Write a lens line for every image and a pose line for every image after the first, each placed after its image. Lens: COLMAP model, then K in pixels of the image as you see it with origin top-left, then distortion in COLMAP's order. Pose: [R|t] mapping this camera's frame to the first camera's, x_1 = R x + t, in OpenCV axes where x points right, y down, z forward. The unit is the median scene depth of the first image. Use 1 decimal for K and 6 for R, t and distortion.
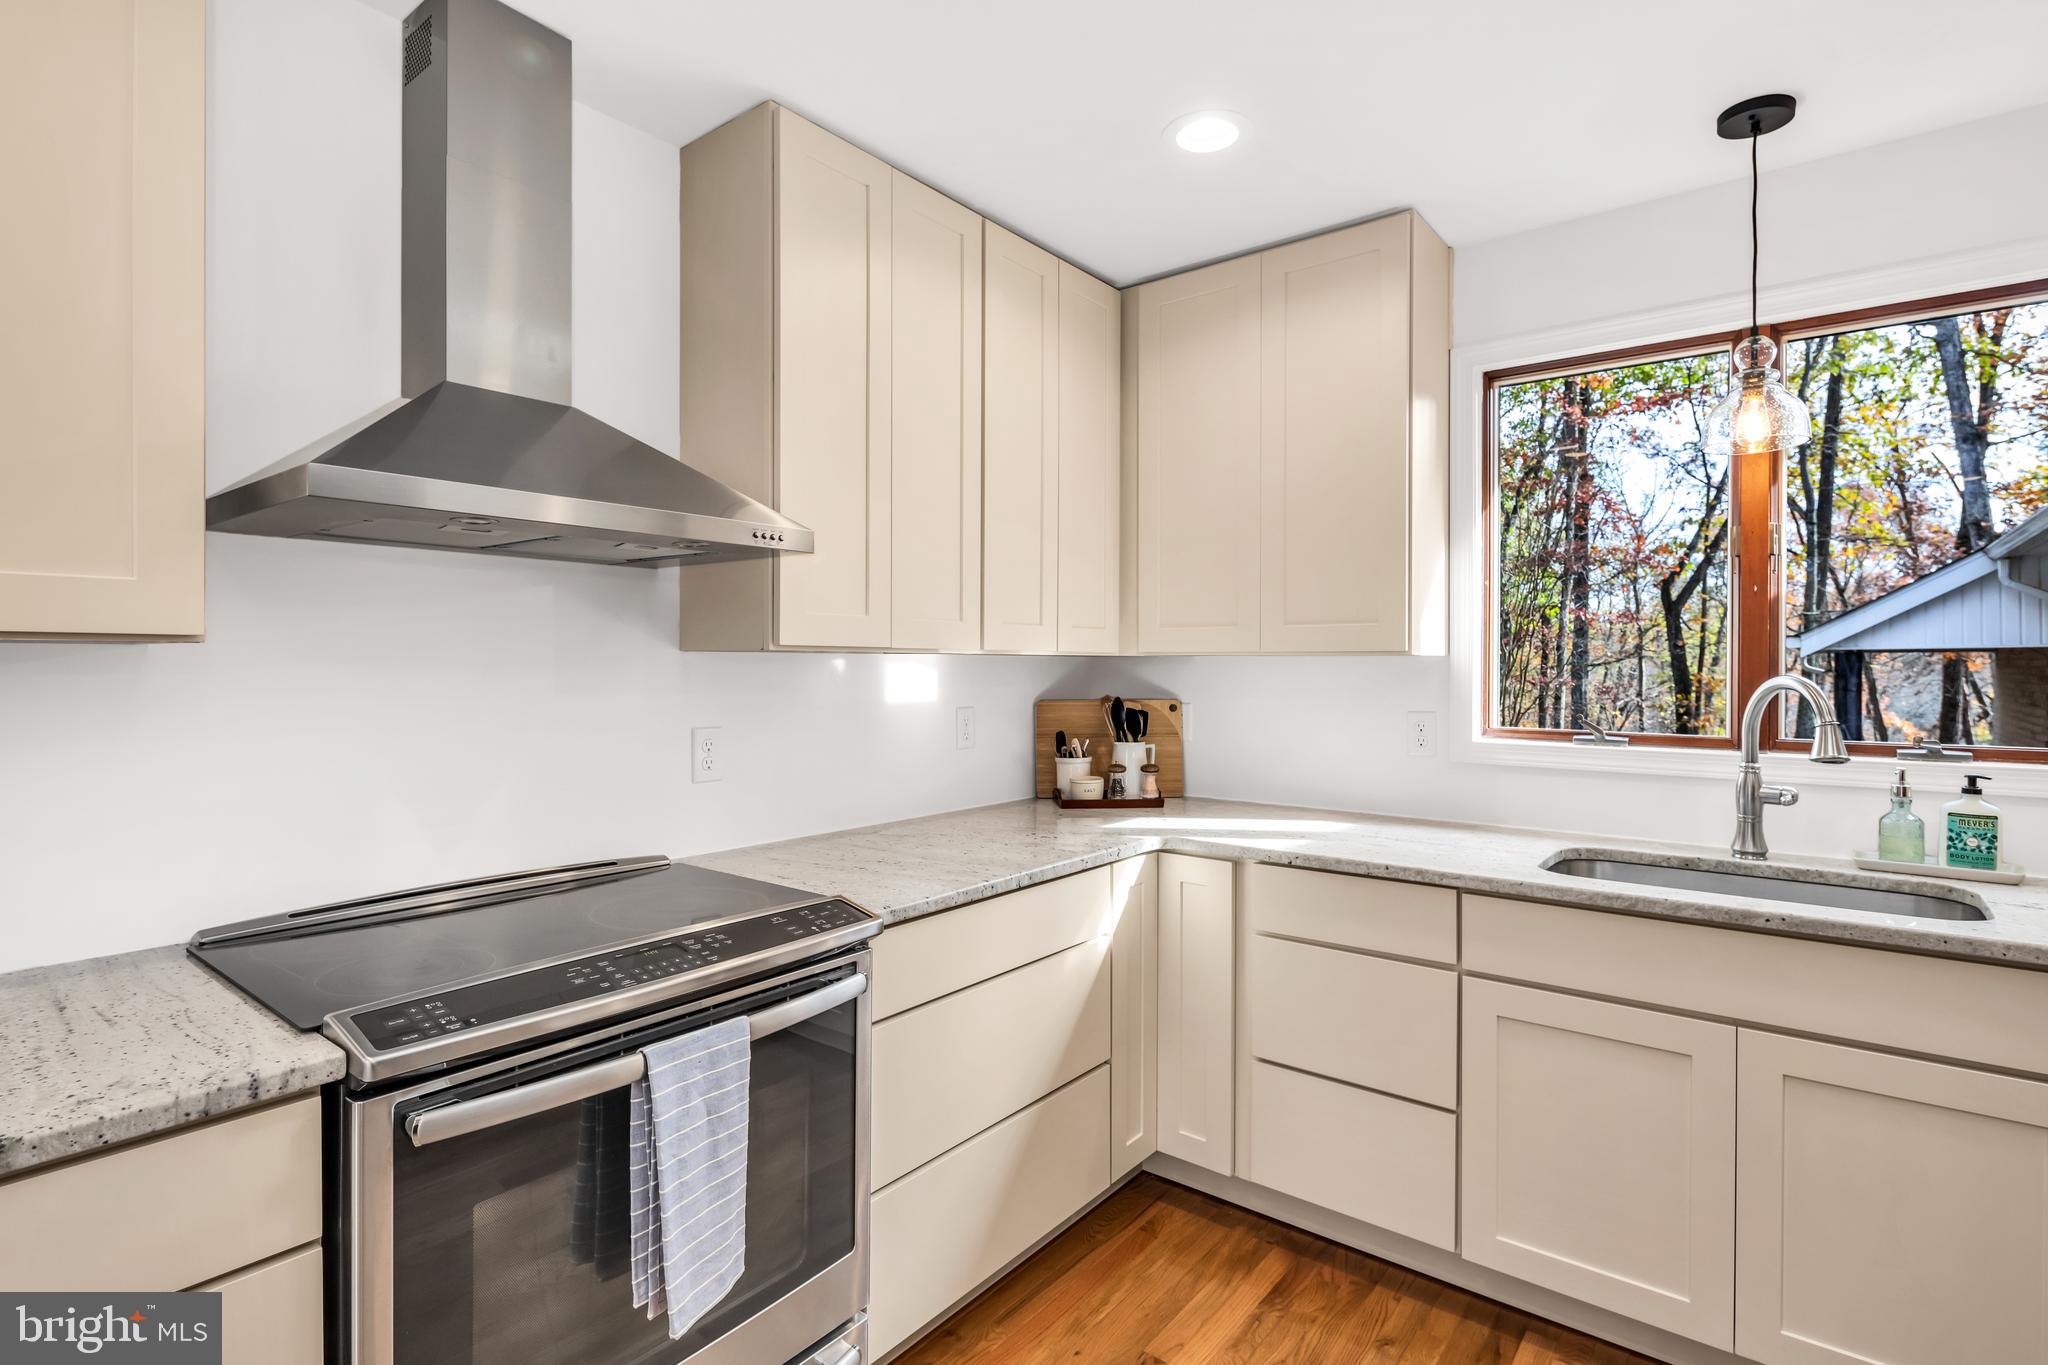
lens RADIAL K [[987.6, 0, 1021.6], [0, 987.6, 674.2], [0, 0, 1]] dist [0.002168, -0.001580]
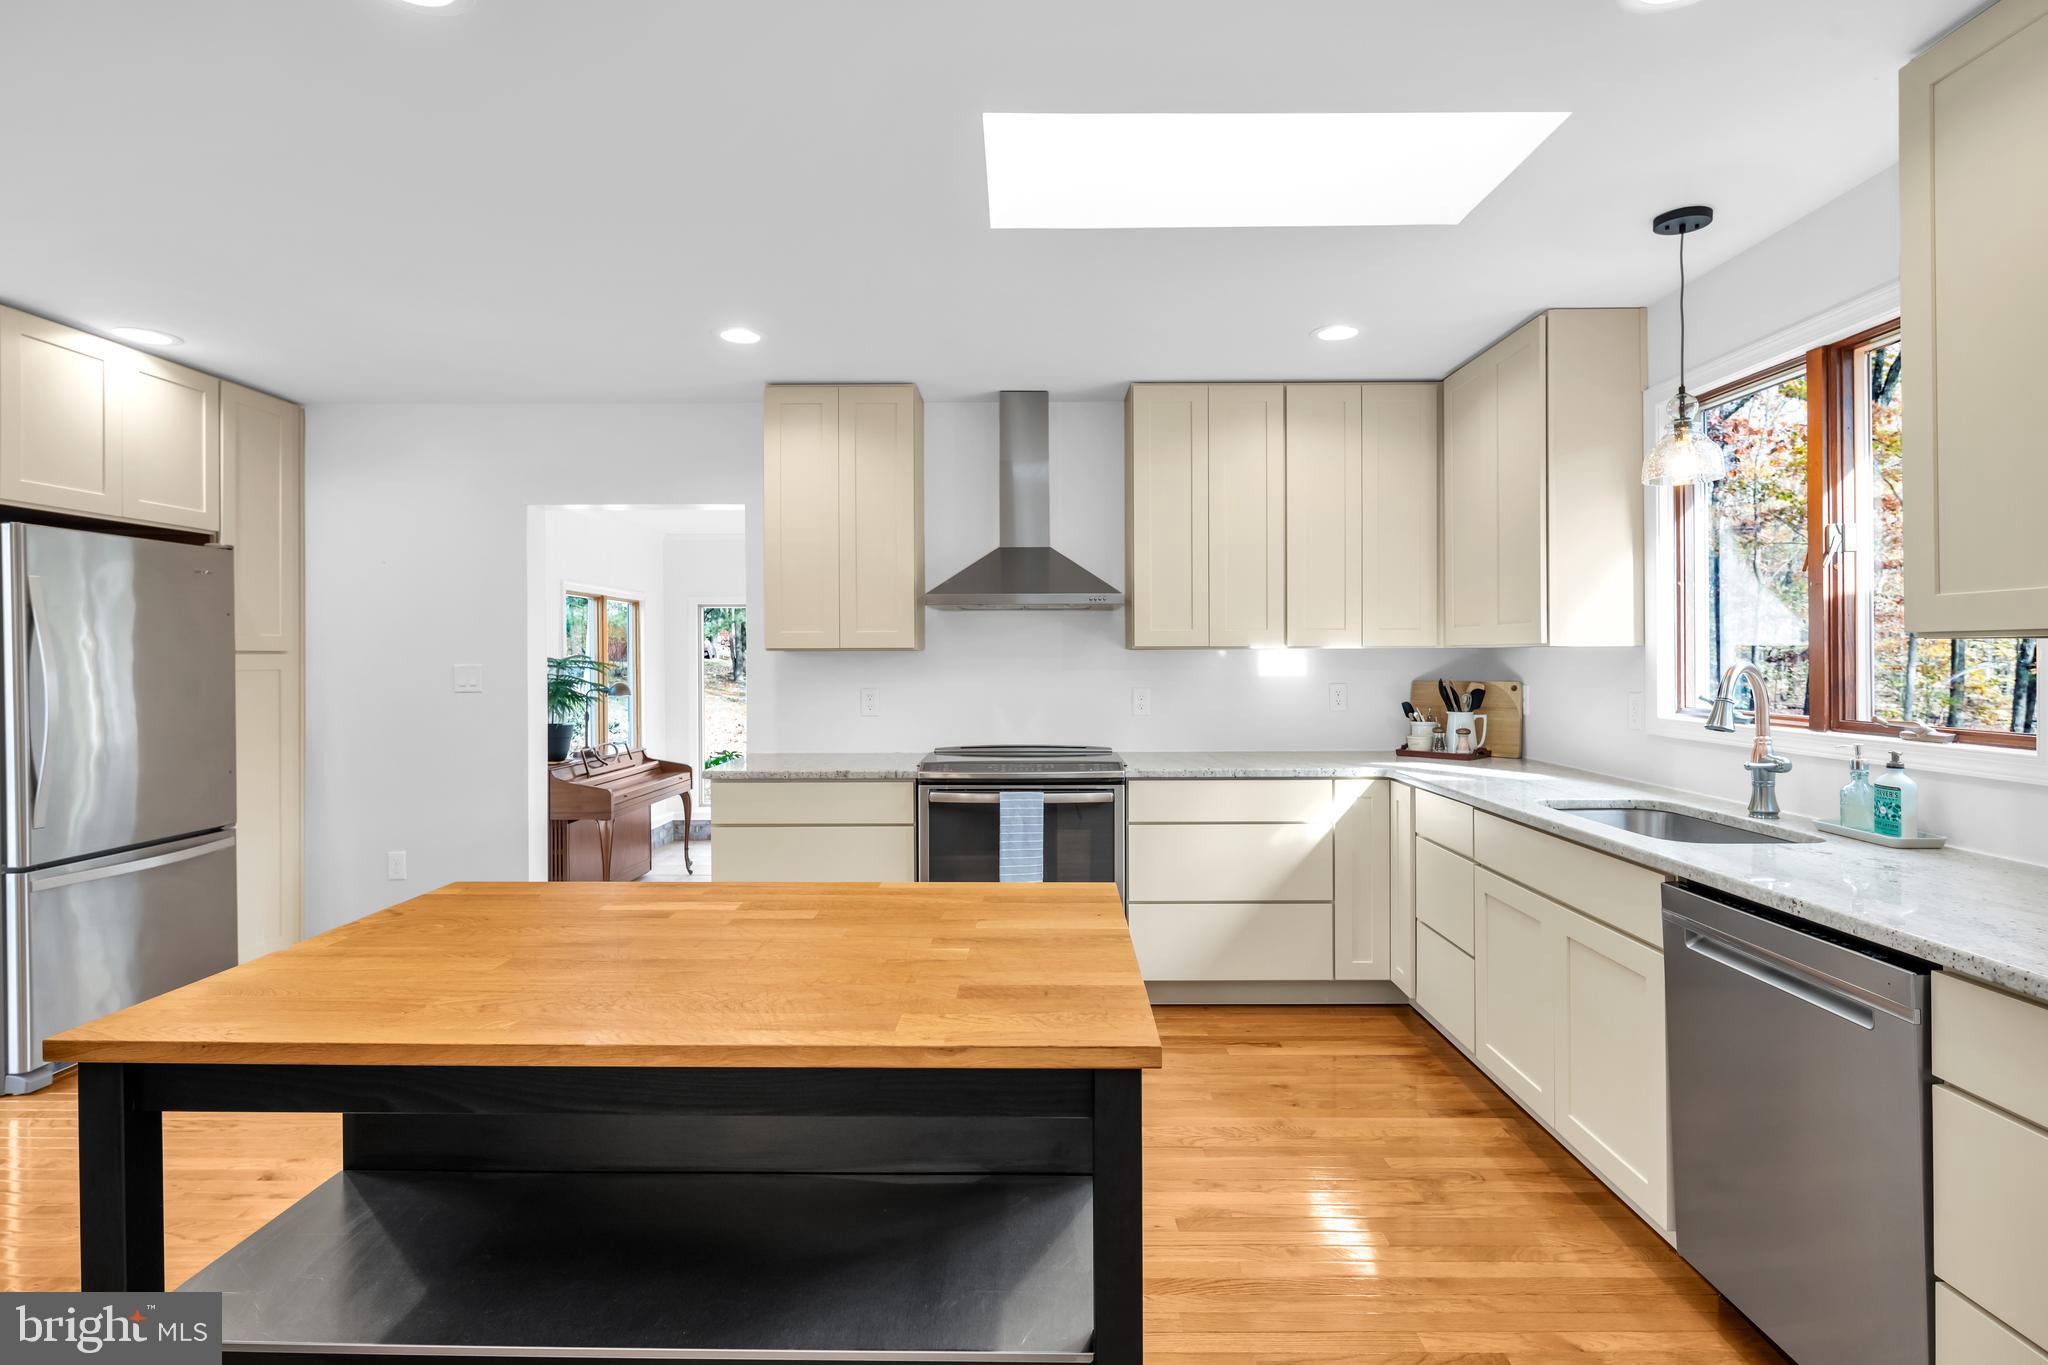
lens RADIAL K [[999.7, 0, 1031.9], [0, 999.7, 664.3], [0, 0, 1]] dist [-0.000532, -0.000082]
pose [[0.615219, 0.001630, -0.788355, 1.134859], [-0.000738, 0.999999, 0.001491, 0.003762], [0.788356, -0.000335, 0.615219, -0.407507]]
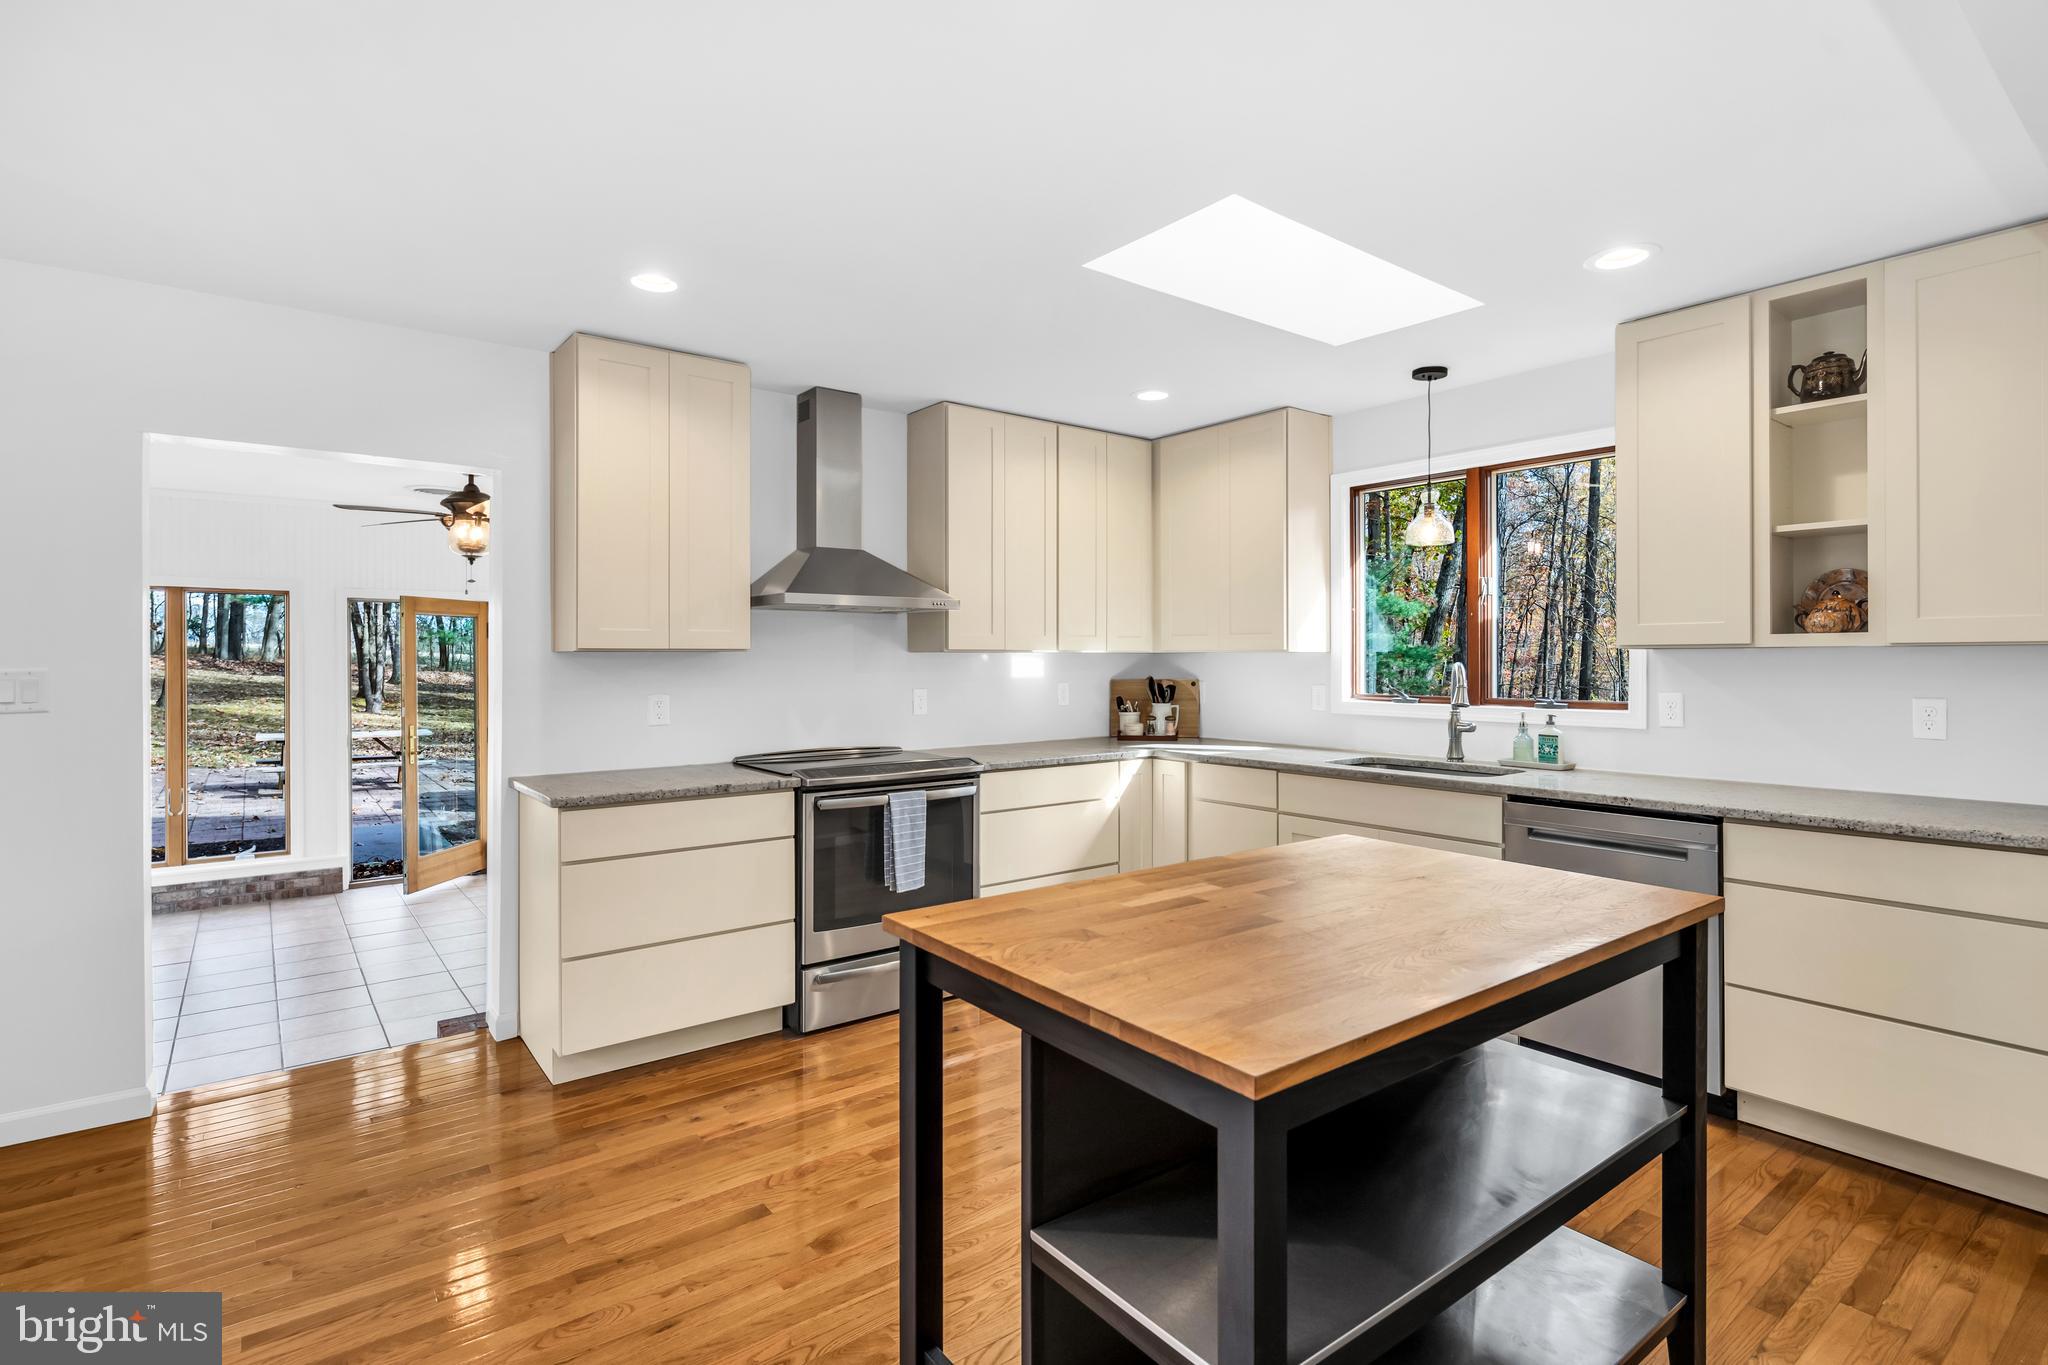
lens RADIAL K [[987.6, 0, 1021.6], [0, 987.6, 674.2], [0, 0, 1]] dist [0.002168, -0.001580]
pose [[0.969548, 0.000034, -0.244902, 0.403828], [0.001637, 0.999977, 0.006620, 0.009549], [0.244897, -0.006820, 0.969525, -0.977415]]
